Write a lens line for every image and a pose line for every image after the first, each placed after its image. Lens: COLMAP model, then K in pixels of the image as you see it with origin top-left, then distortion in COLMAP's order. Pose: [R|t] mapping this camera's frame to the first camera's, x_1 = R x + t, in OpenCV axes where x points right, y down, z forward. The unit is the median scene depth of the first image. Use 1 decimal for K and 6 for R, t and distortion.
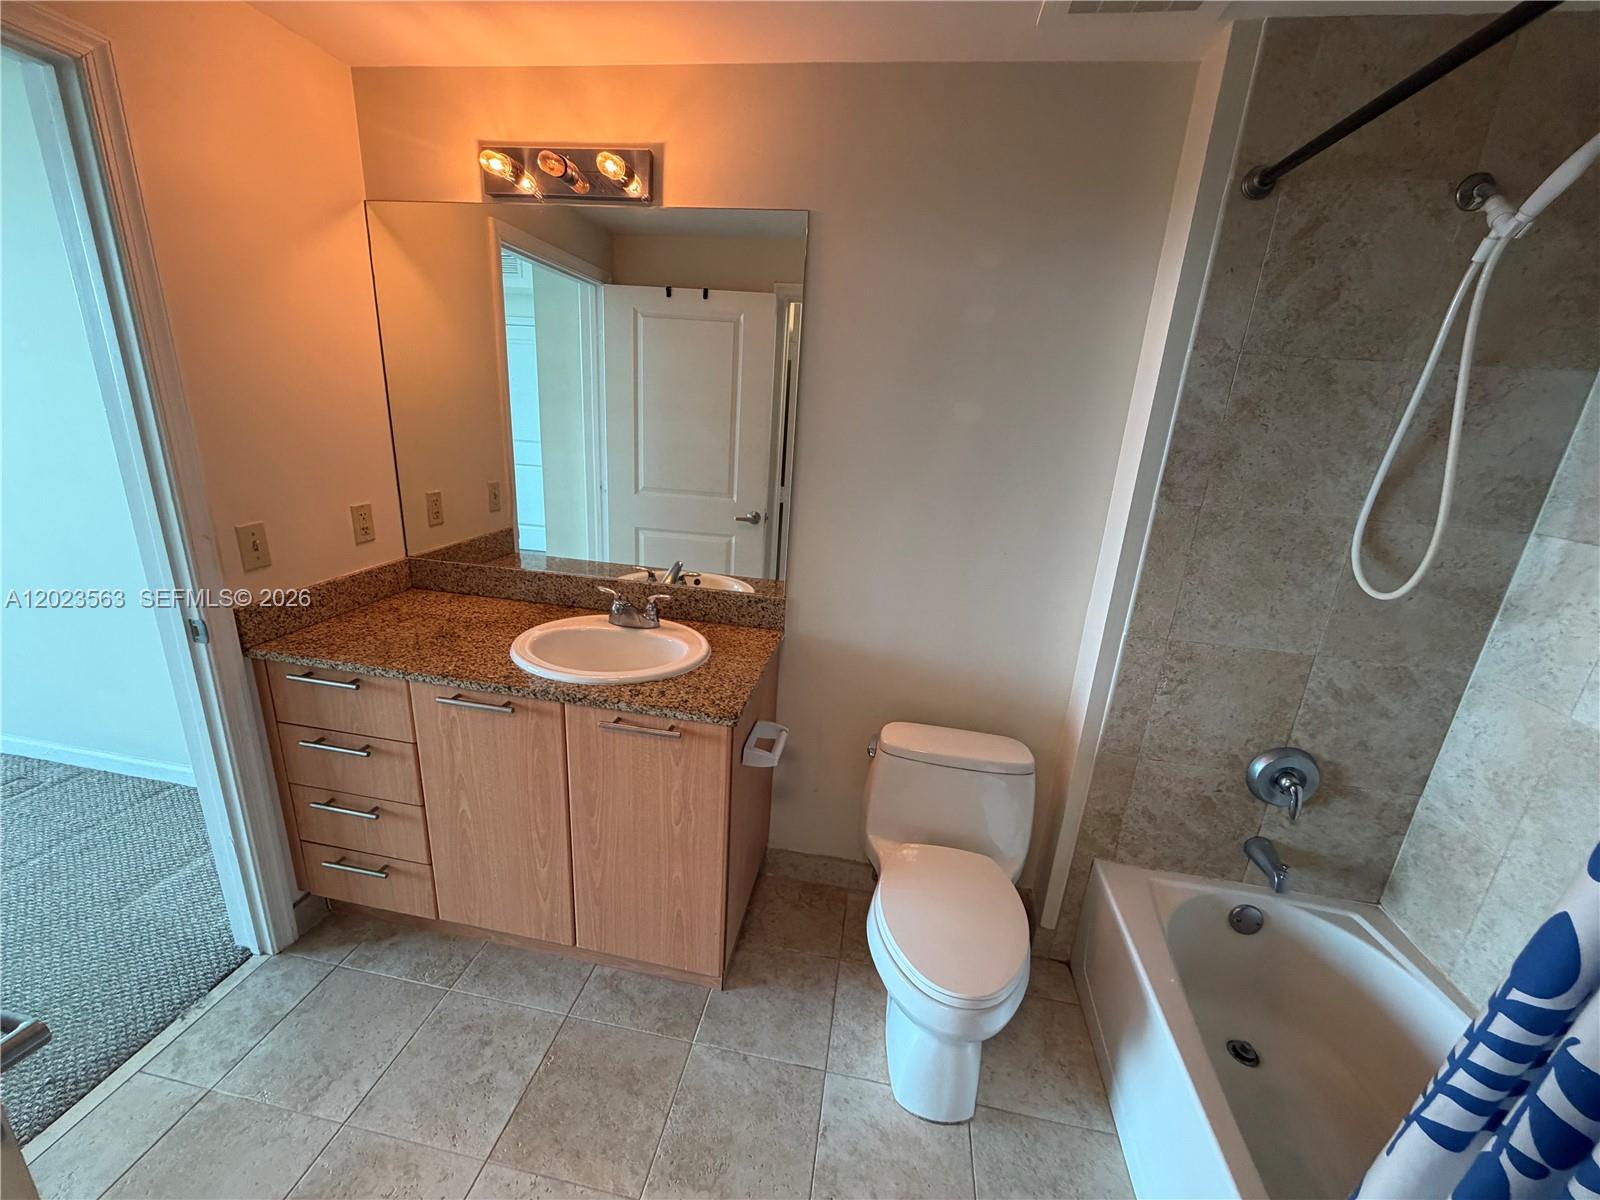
lens RADIAL K [[638.2, 0, 793.4], [0, 638.2, 603.1], [0, 0, 1]] dist [-0.001118, 0.000137]
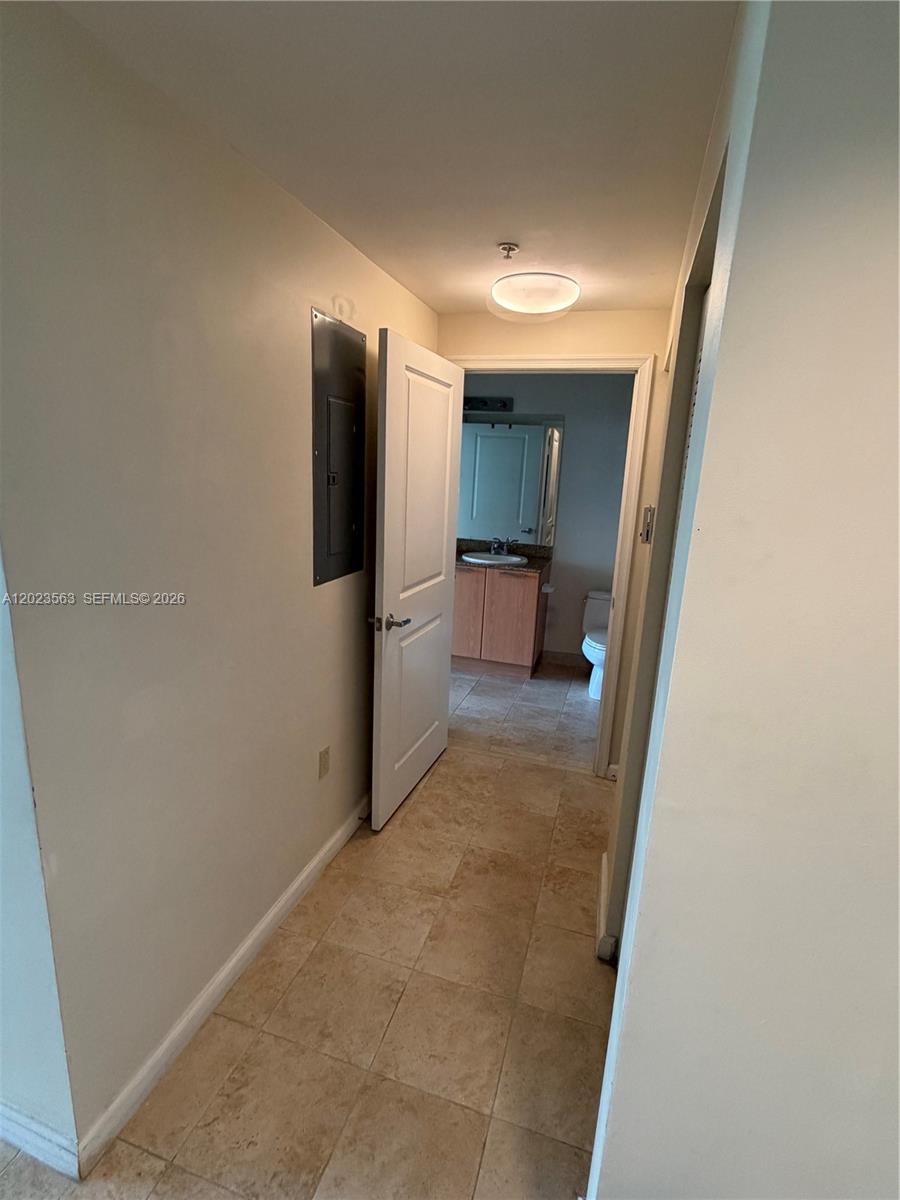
lens RADIAL K [[567.3, 0, 450.0], [0, 567.3, 600.0], [0, 0, 1]] dist [-0.000150, -0.000004]
pose [[0.990633, 0.012033, -0.136022, -0.137480], [-0.023125, 0.996506, -0.080261, 0.510015], [0.134581, 0.082655, 0.987449, -1.721160]]
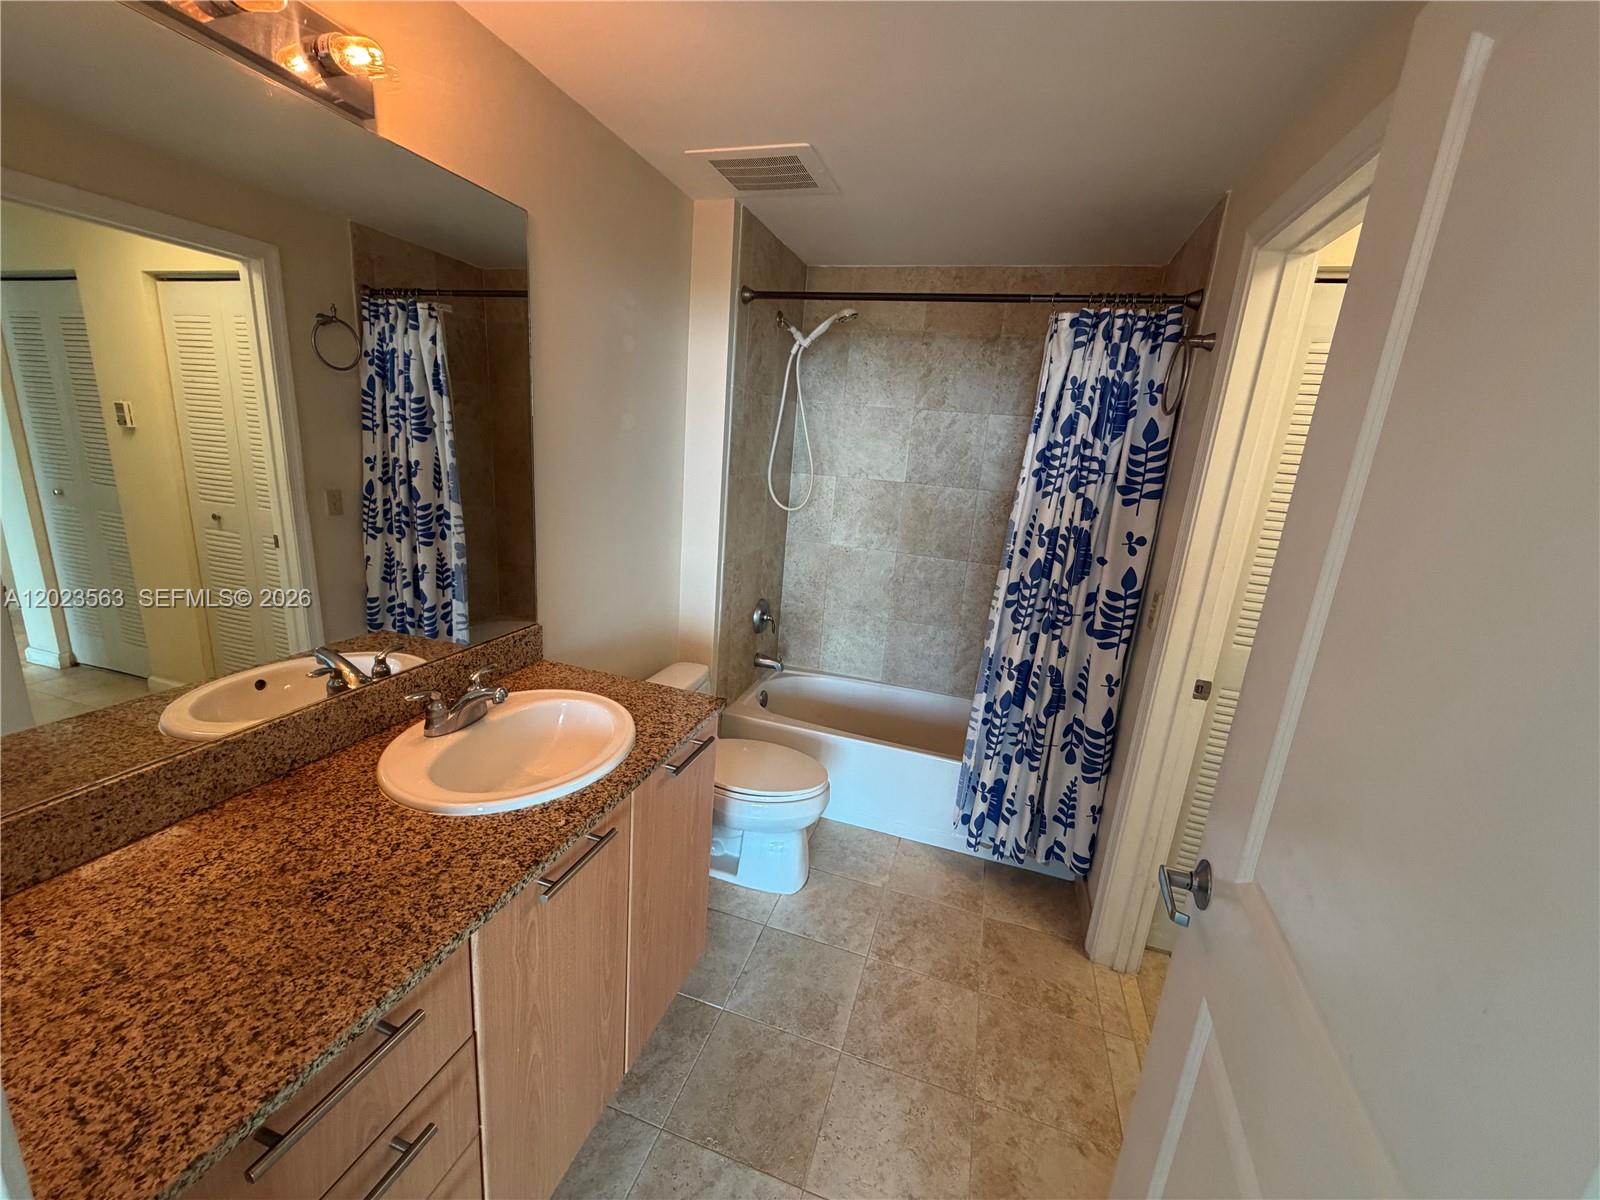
lens RADIAL K [[643.5, 0, 800.0], [0, 643.5, 600.0], [0, 0, 1]] dist [-0.000275, 0.000133]
pose [[0.142788, -0.295549, 0.944596, -0.976970], [0.225719, 0.938950, 0.259662, -0.232998], [-0.963671, 0.176137, 0.200782, 0.513154]]
